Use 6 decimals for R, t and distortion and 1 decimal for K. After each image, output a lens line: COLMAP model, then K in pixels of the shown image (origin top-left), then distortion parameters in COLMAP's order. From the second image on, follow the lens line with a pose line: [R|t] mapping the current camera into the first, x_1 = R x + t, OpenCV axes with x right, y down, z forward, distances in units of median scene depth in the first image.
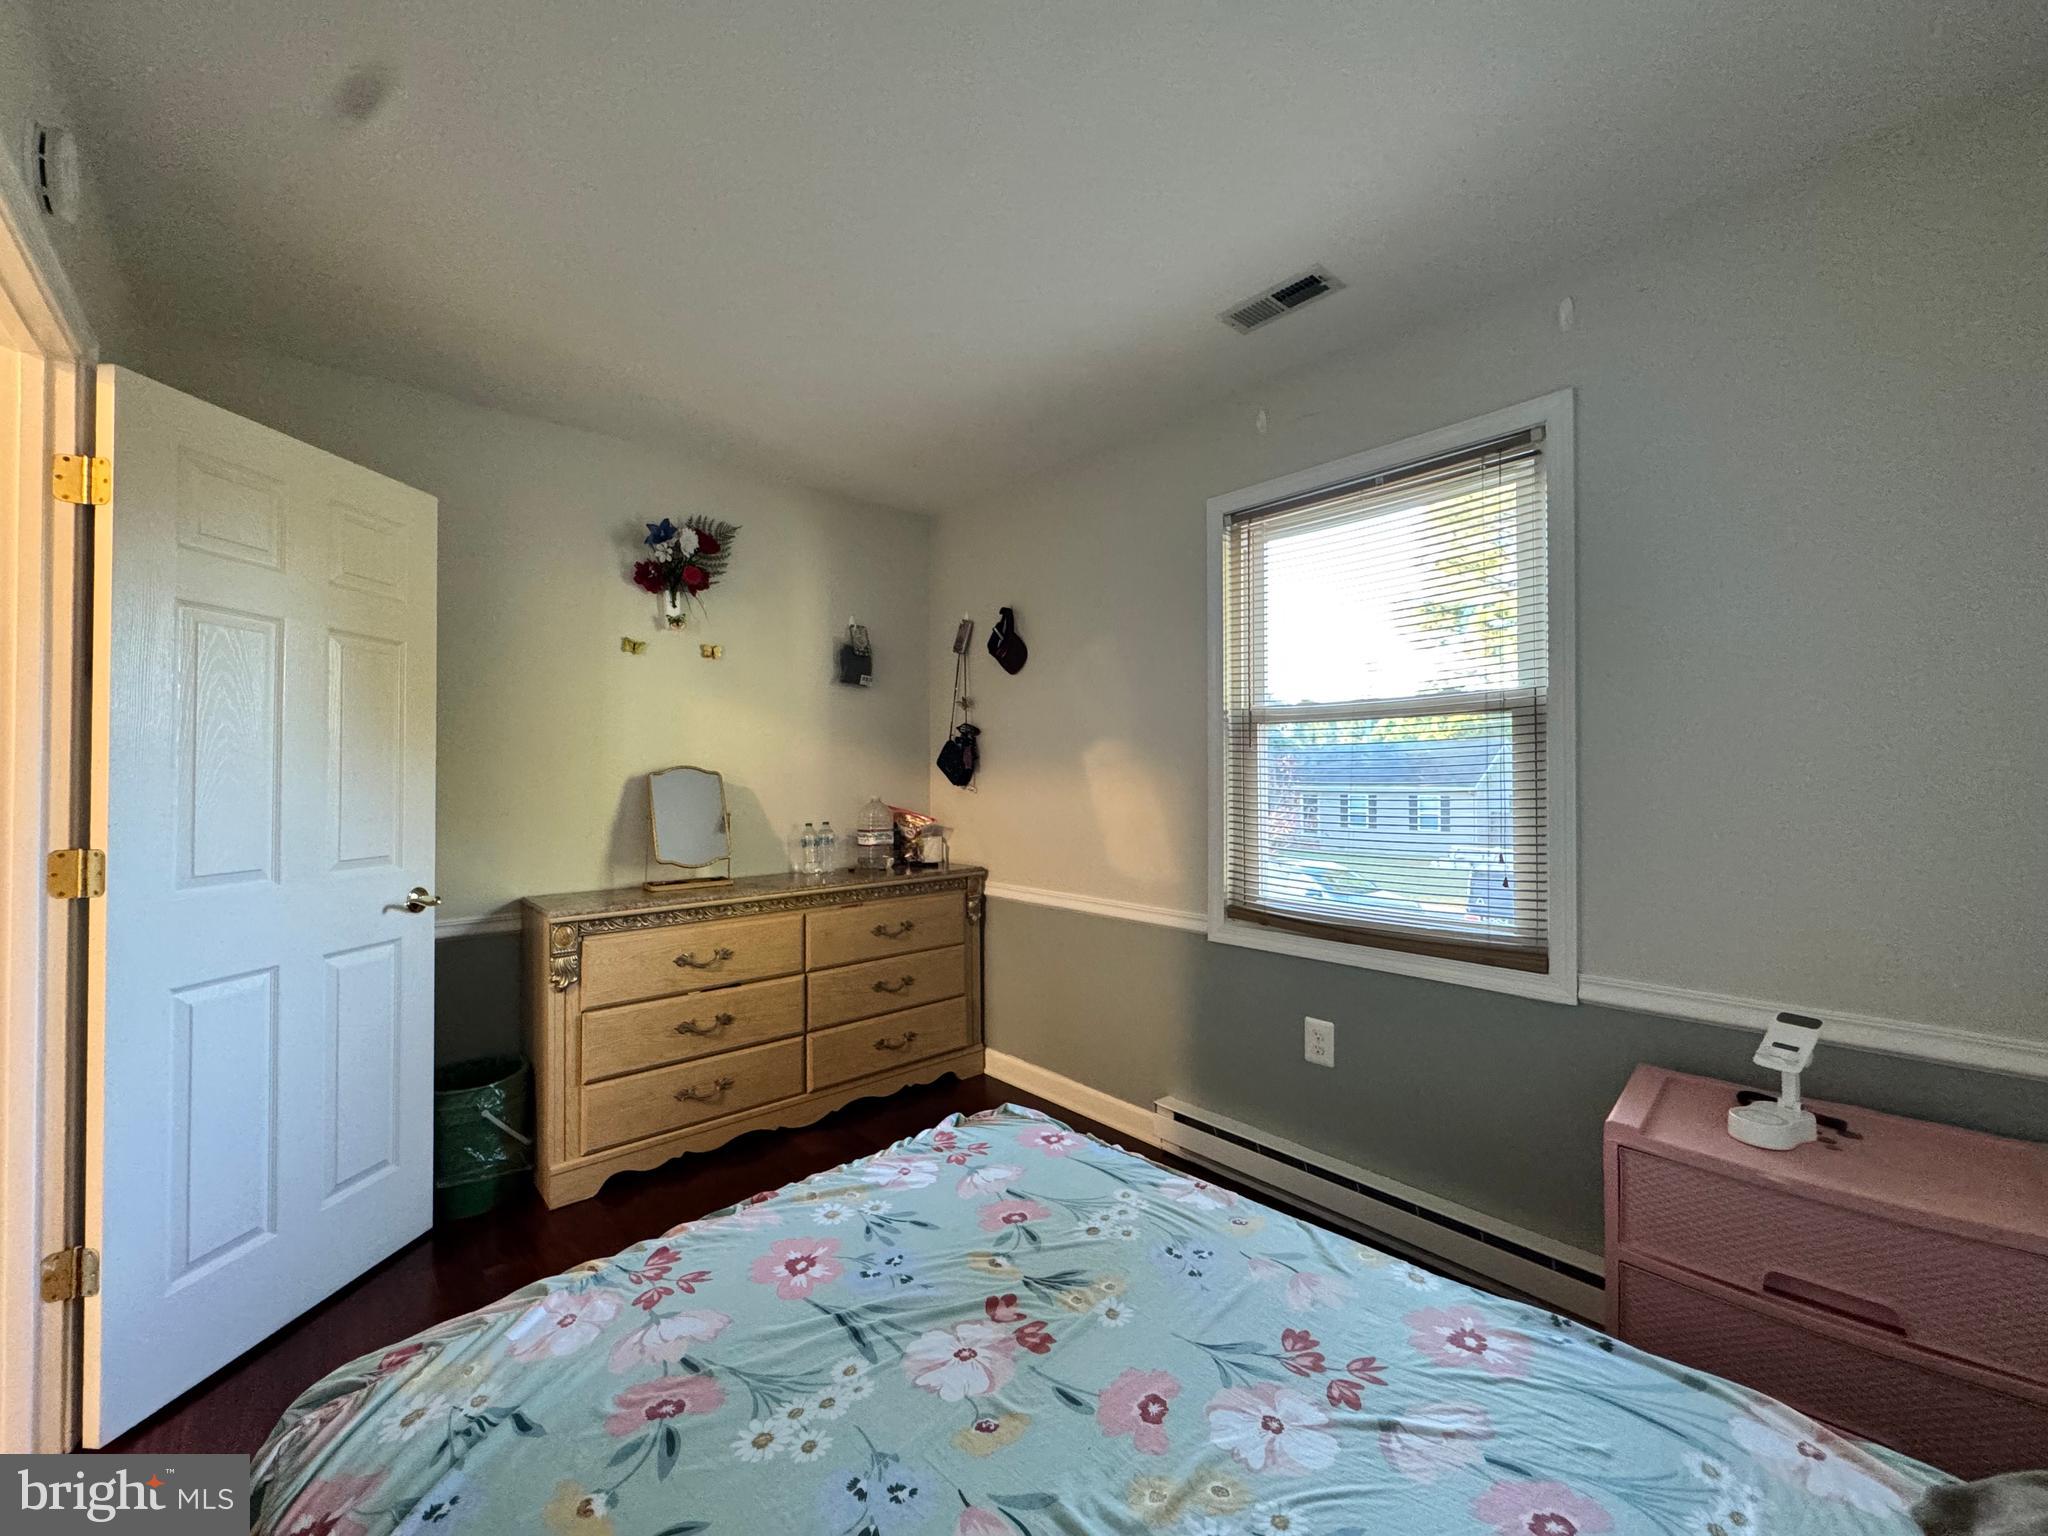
lens RADIAL K [[817.1, 0, 1018.6], [0, 817.1, 770.2], [0, 0, 1]] dist [-0.002583, 0.000103]
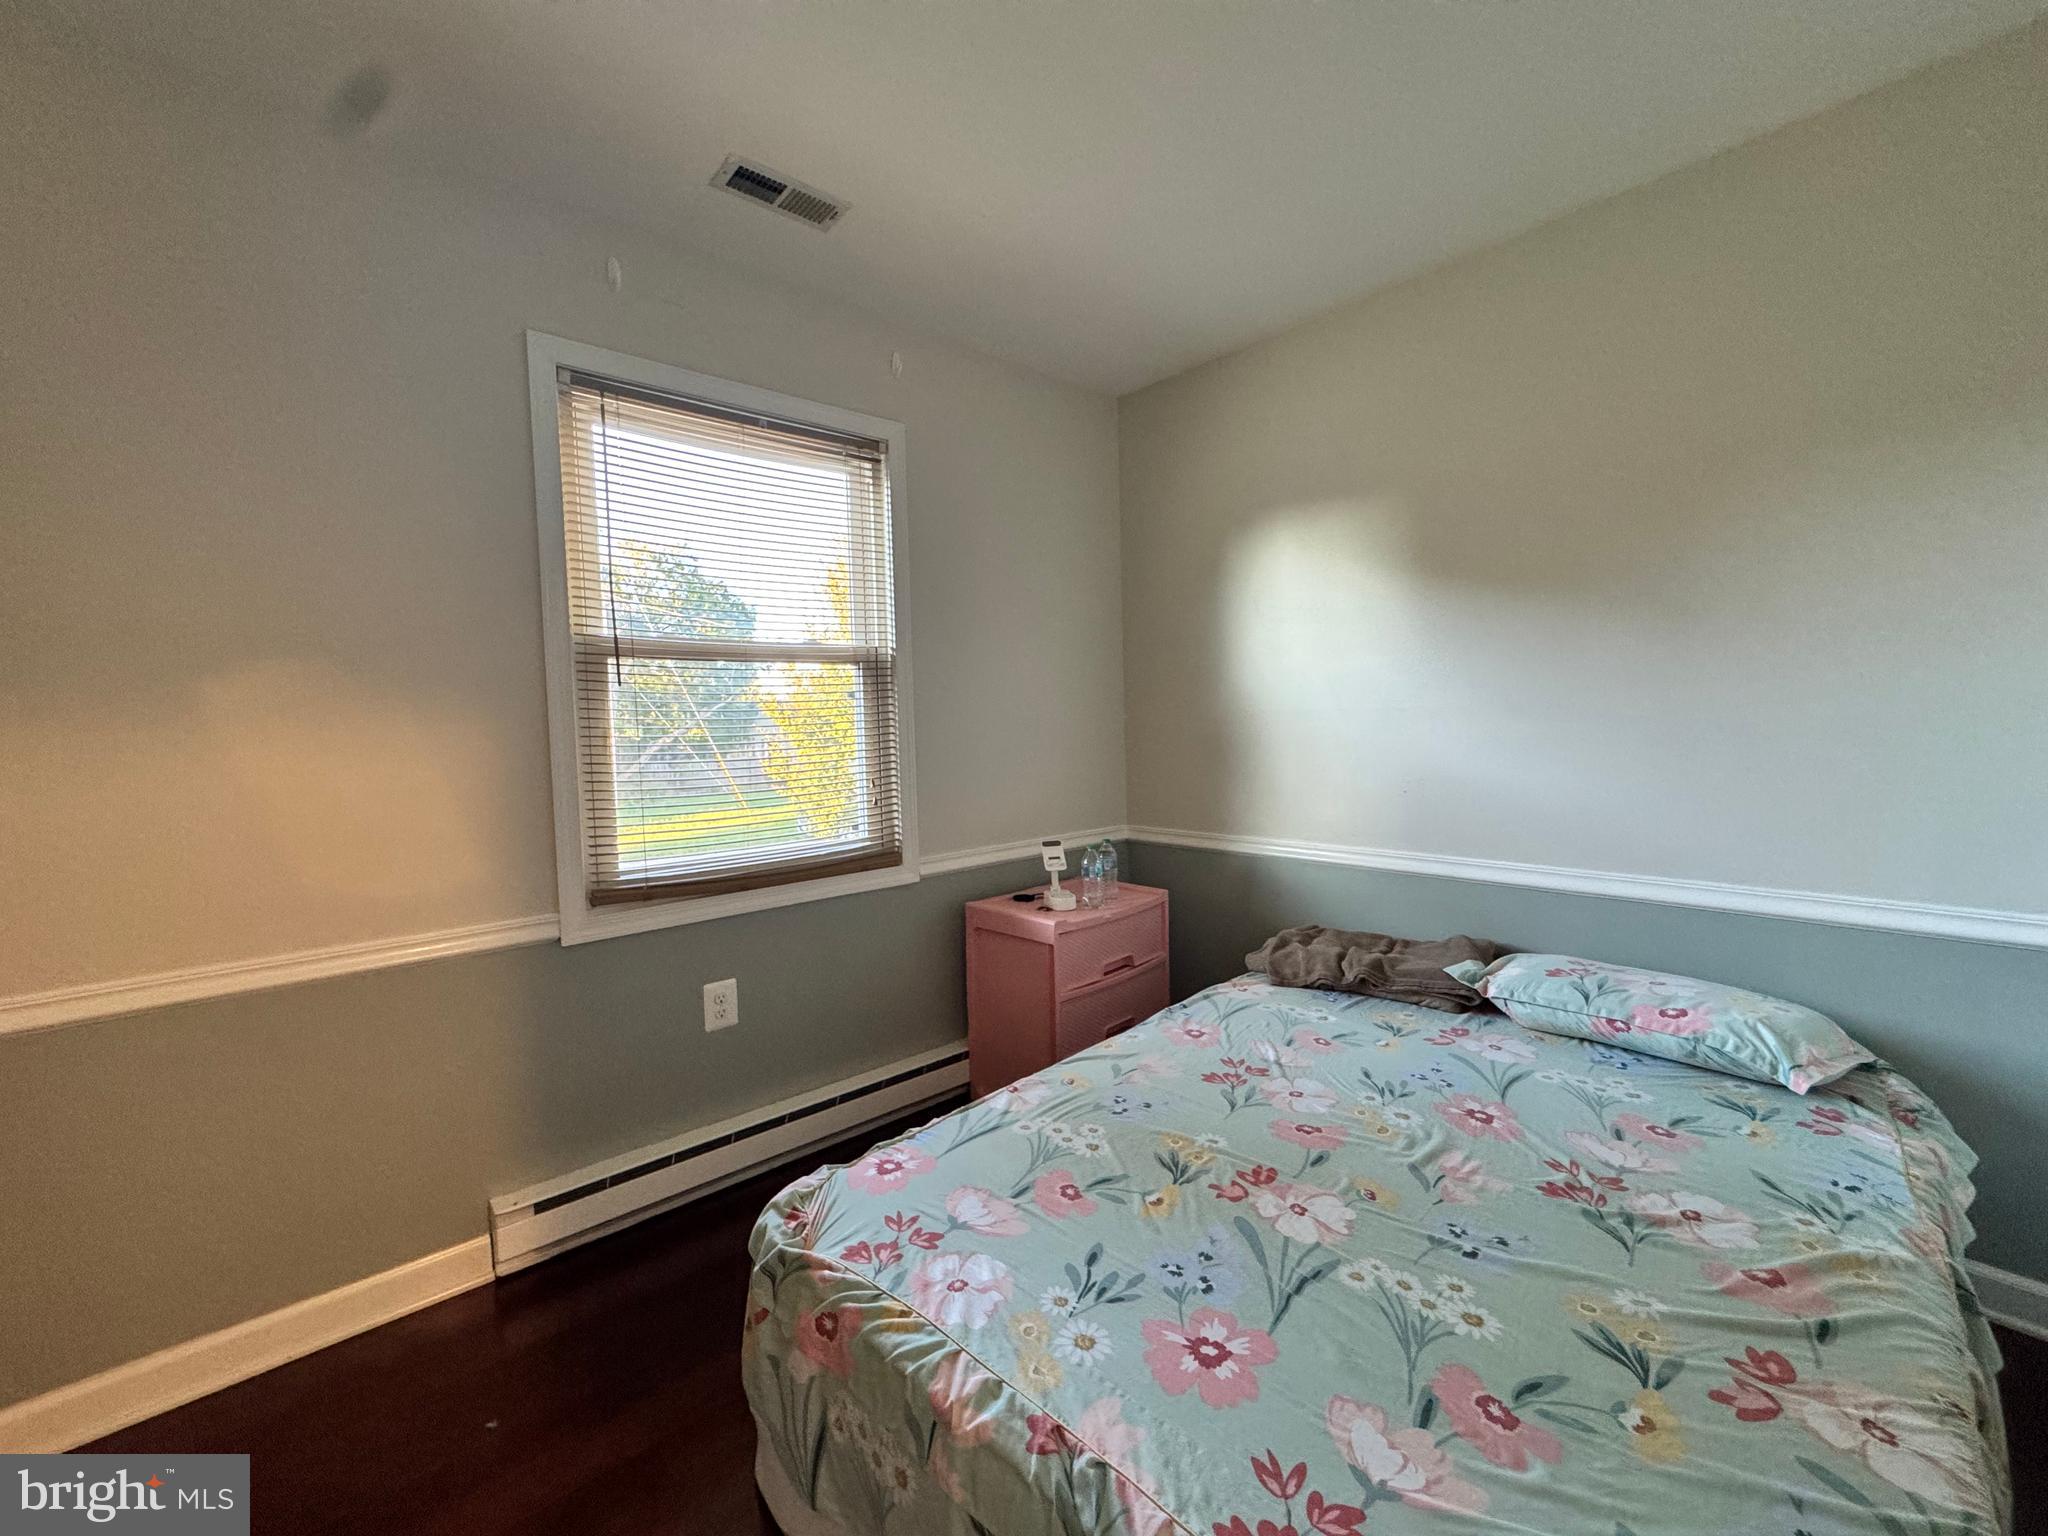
lens RADIAL K [[817.1, 0, 1023.8], [0, 817.1, 767.3], [0, 0, 1]] dist [-0.002583, 0.000103]
pose [[0.001638, -0.056235, 0.998416, -0.893515], [0.020363, 0.998212, 0.056190, 0.026500], [-0.999791, 0.020239, 0.002780, 1.052902]]
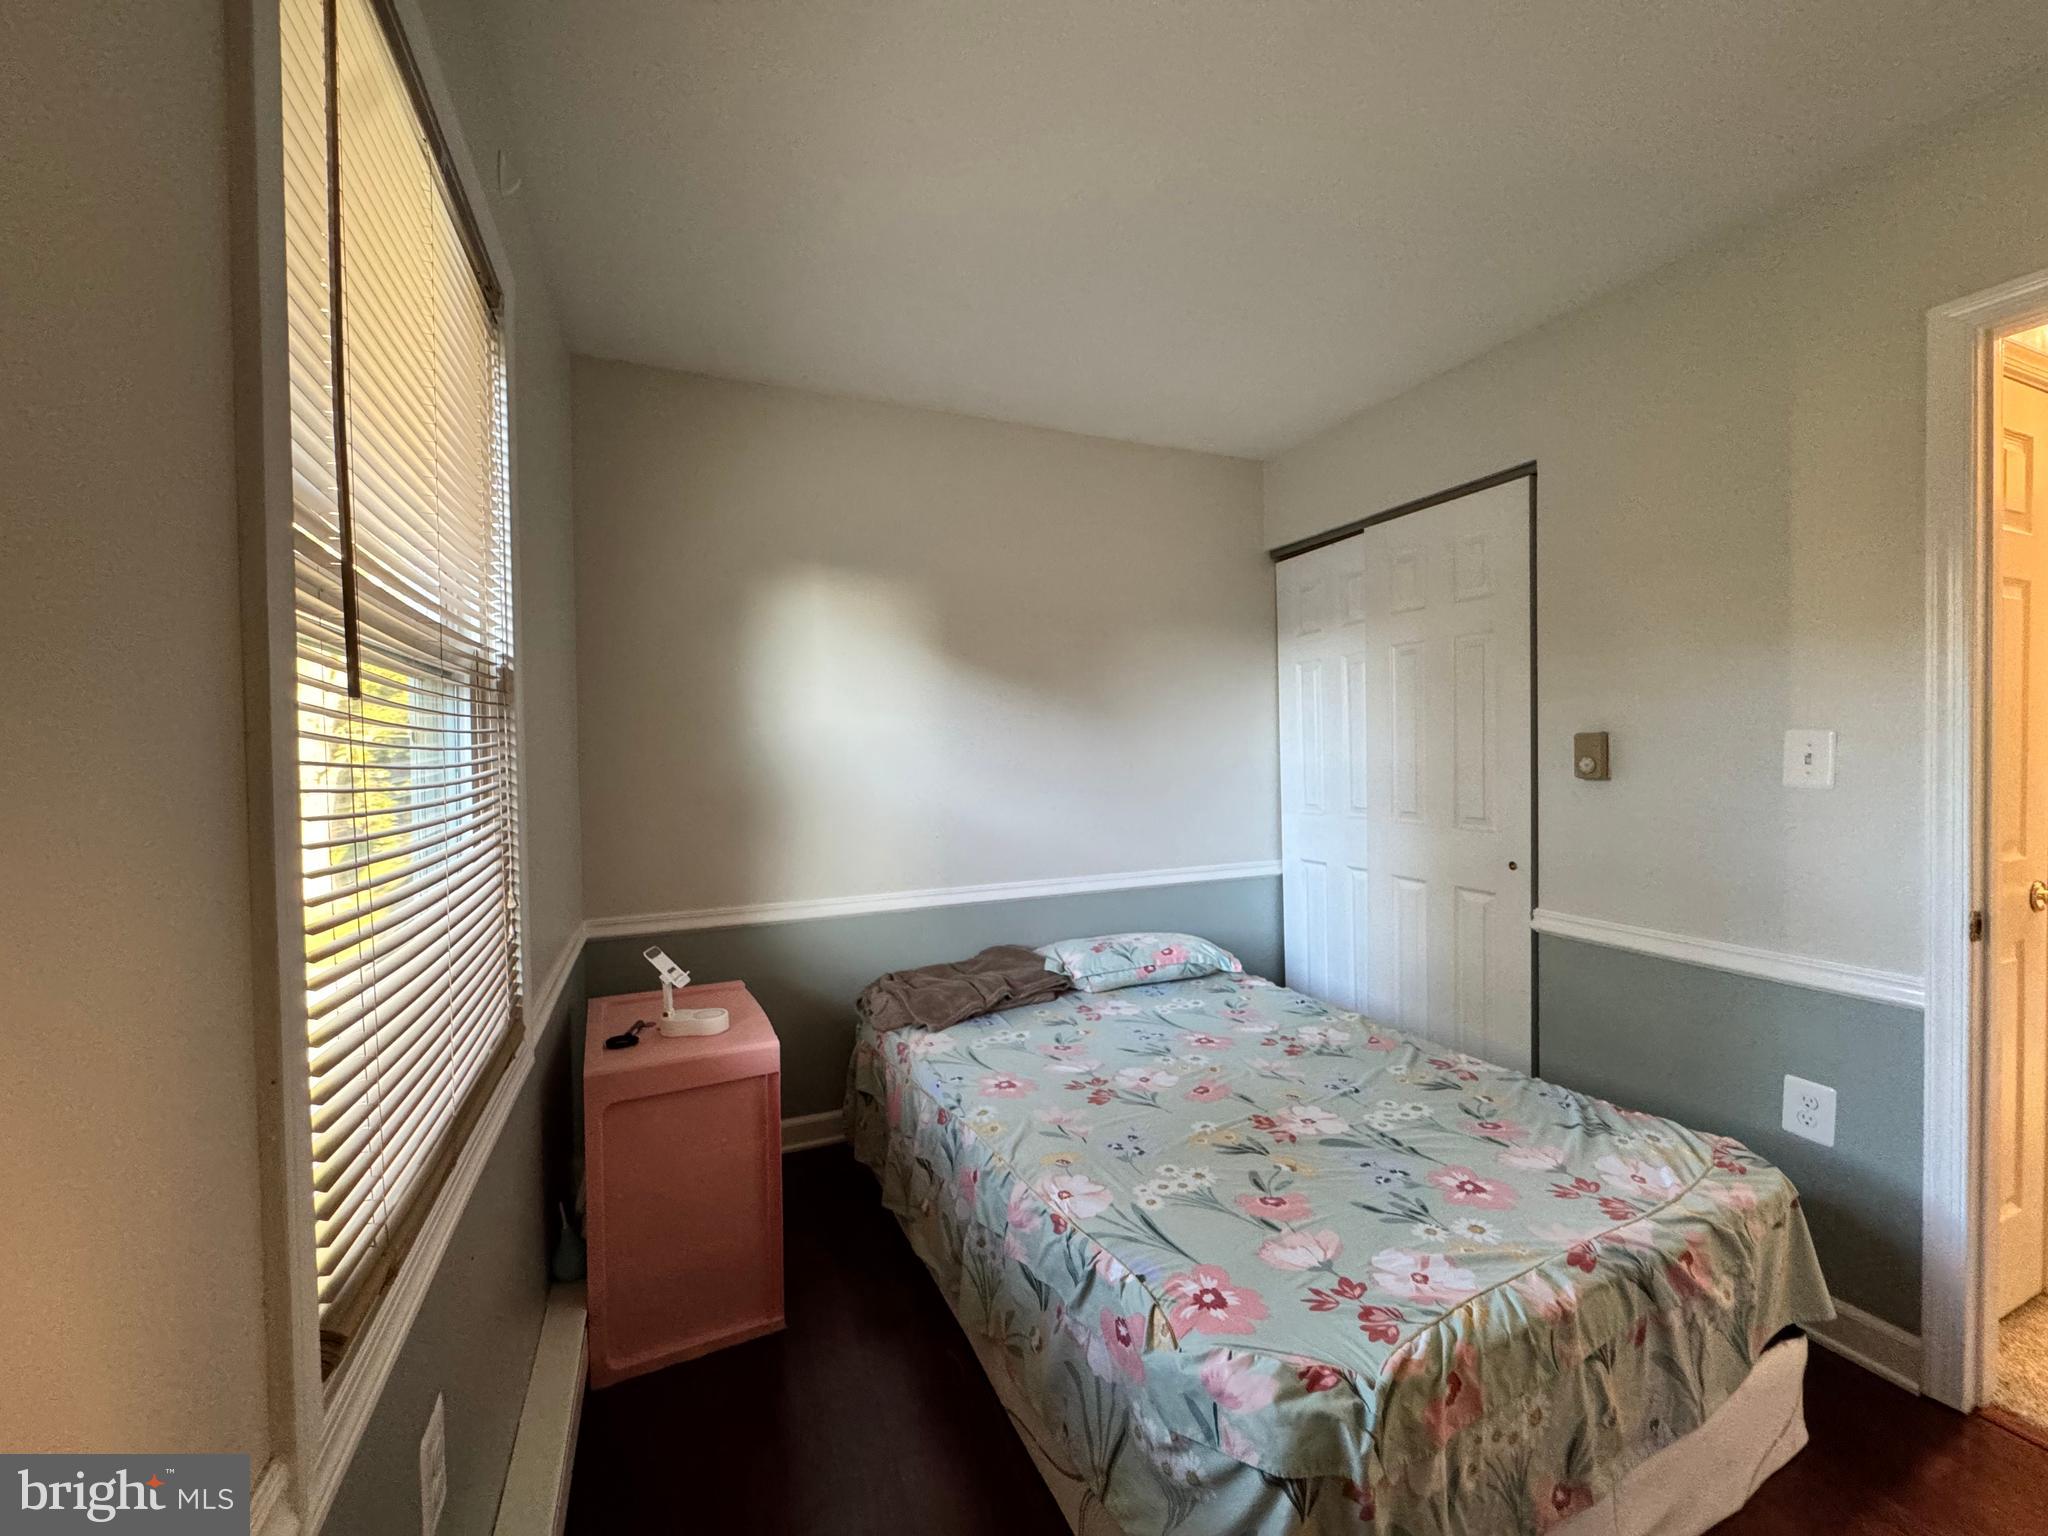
lens RADIAL K [[817.1, 0, 1025.9], [0, 817.1, 765.0], [0, 0, 1]] dist [-0.002583, 0.000103]
pose [[-0.949523, 0.008797, 0.313574, -0.036396], [0.012370, 0.999879, 0.009405, -0.002713], [-0.313453, 0.012809, -0.949517, 2.070378]]
